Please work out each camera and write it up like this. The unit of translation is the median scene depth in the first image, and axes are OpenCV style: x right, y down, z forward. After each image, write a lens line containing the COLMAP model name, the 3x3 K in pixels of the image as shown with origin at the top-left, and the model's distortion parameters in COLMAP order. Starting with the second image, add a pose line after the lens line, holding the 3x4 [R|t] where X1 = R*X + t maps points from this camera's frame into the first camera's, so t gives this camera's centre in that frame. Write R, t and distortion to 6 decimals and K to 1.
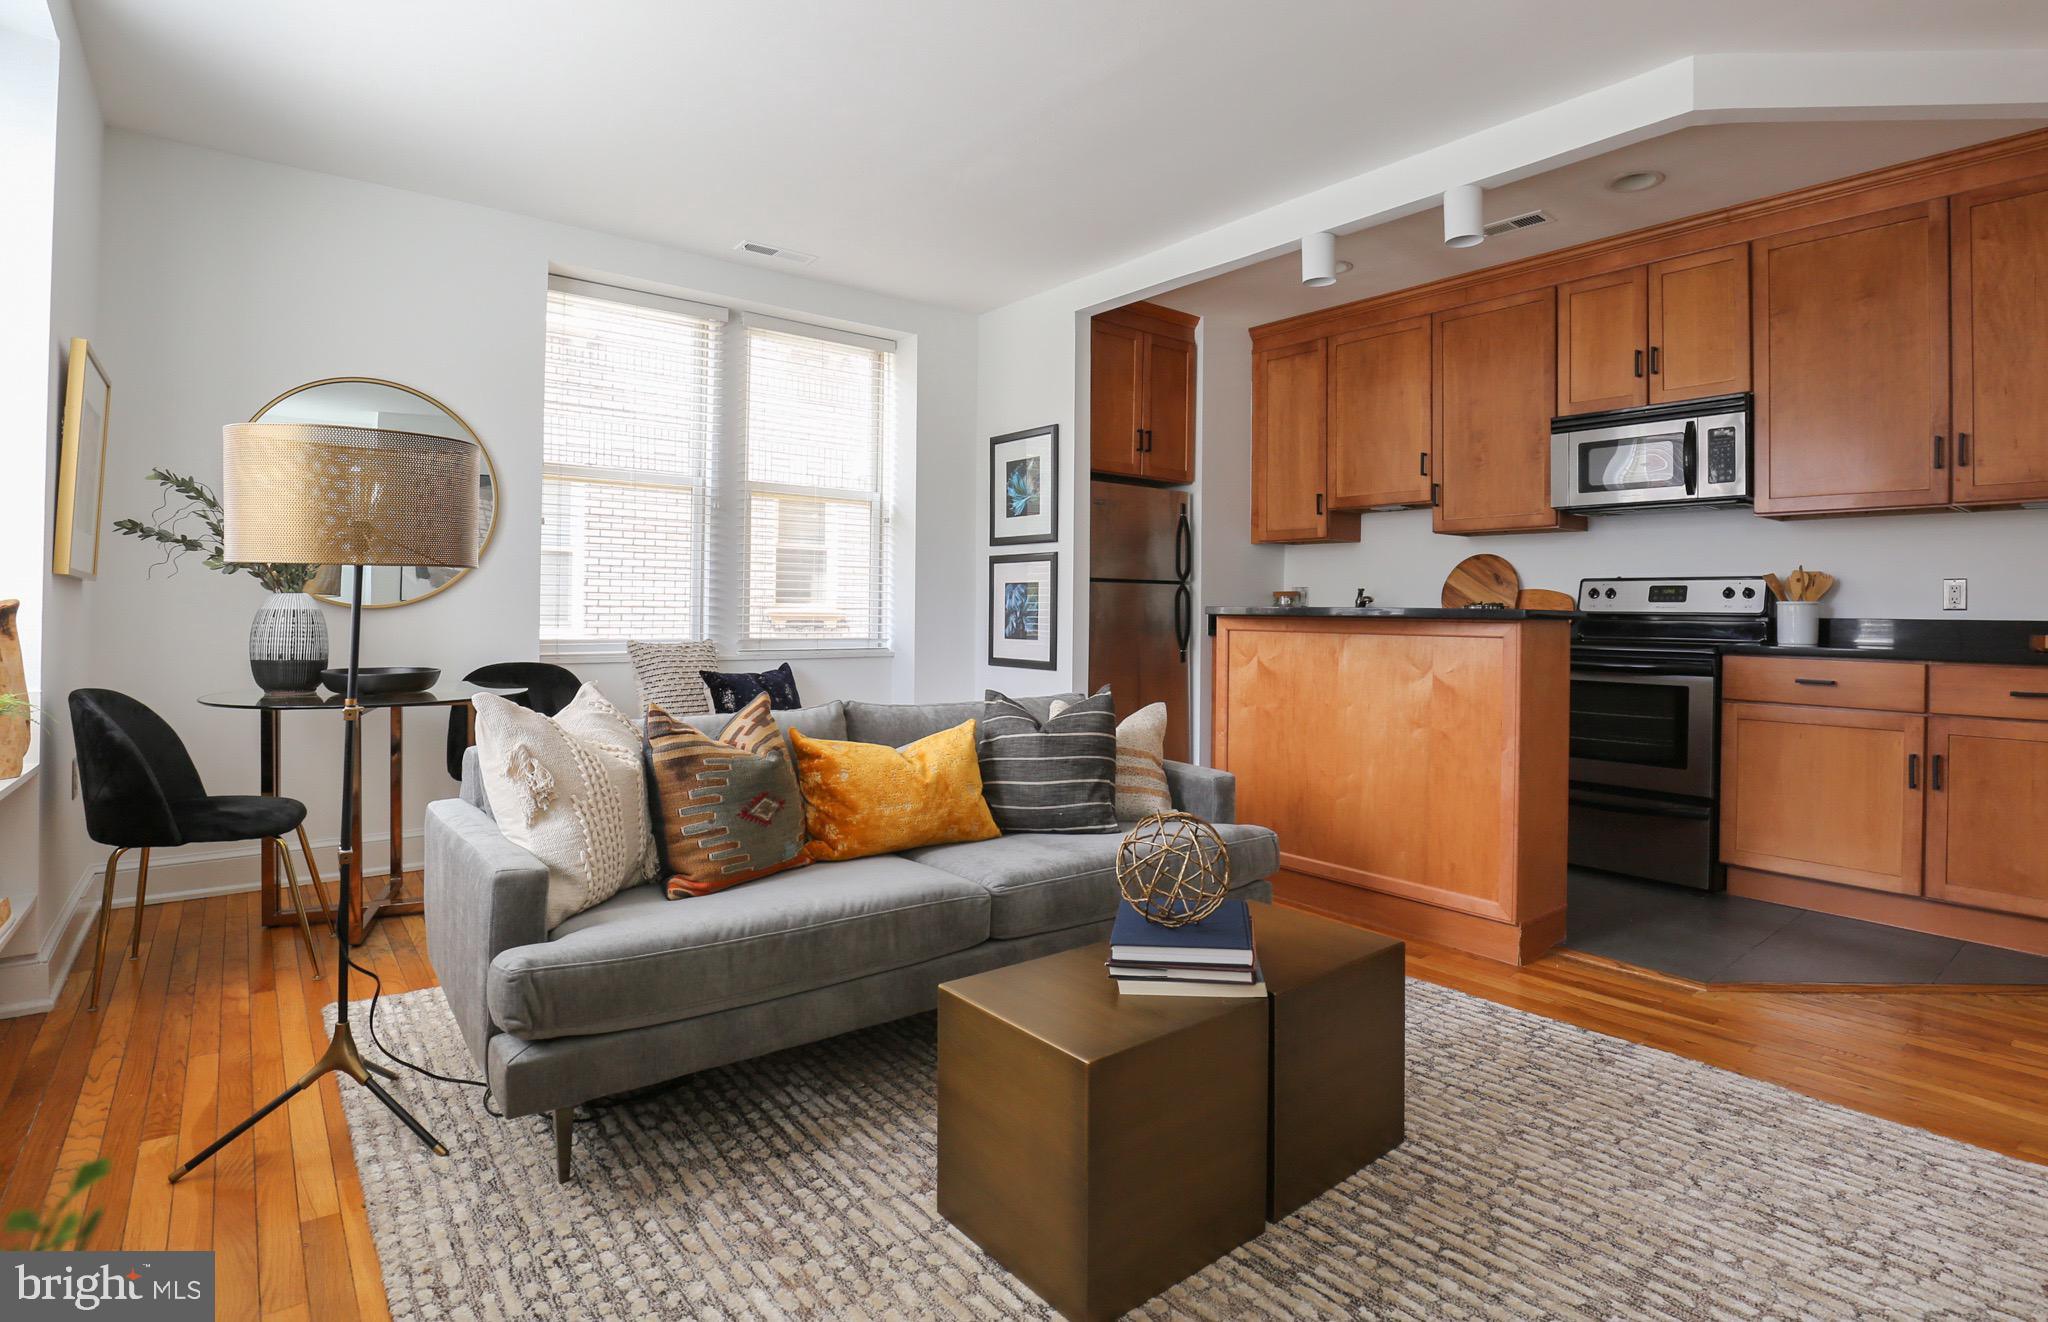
lens RADIAL K [[1047.1, 0, 1085.3], [0, 1047.1, 608.7], [0, 0, 1]] dist [-0.036043, 0.001462]
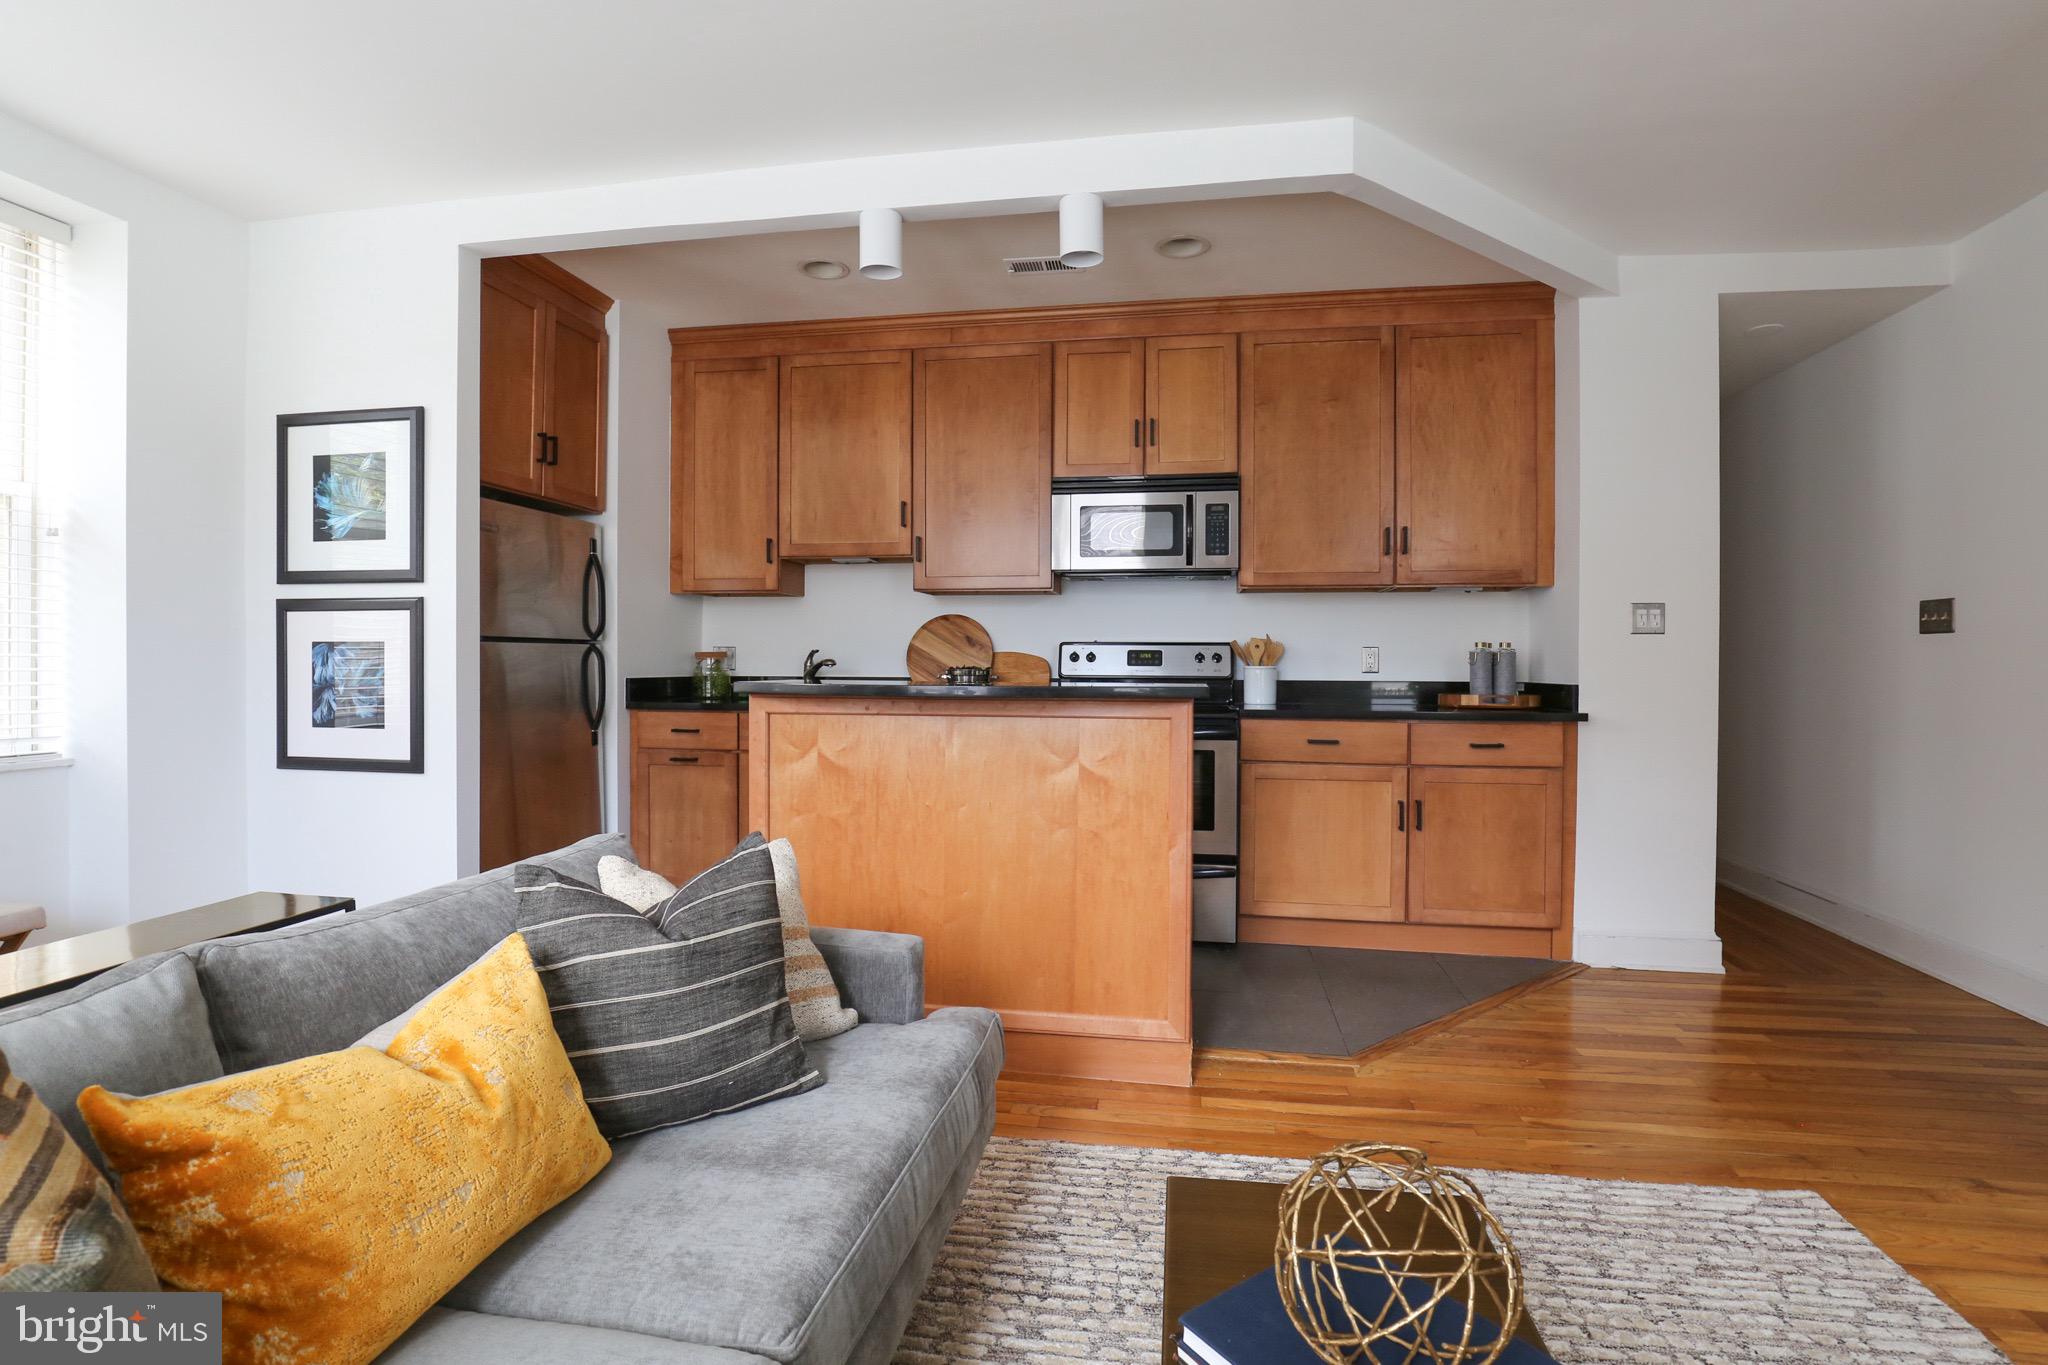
lens RADIAL K [[953.2, 0, 1048.7], [0, 953.2, 668.7], [0, 0, 1]] dist [-0.031488, 0.000334]
pose [[0.754756, -0.013946, 0.655858, -0.149861], [0.004079, 0.999854, 0.016567, -0.020779], [-0.655993, -0.009828, 0.754703, 0.348736]]
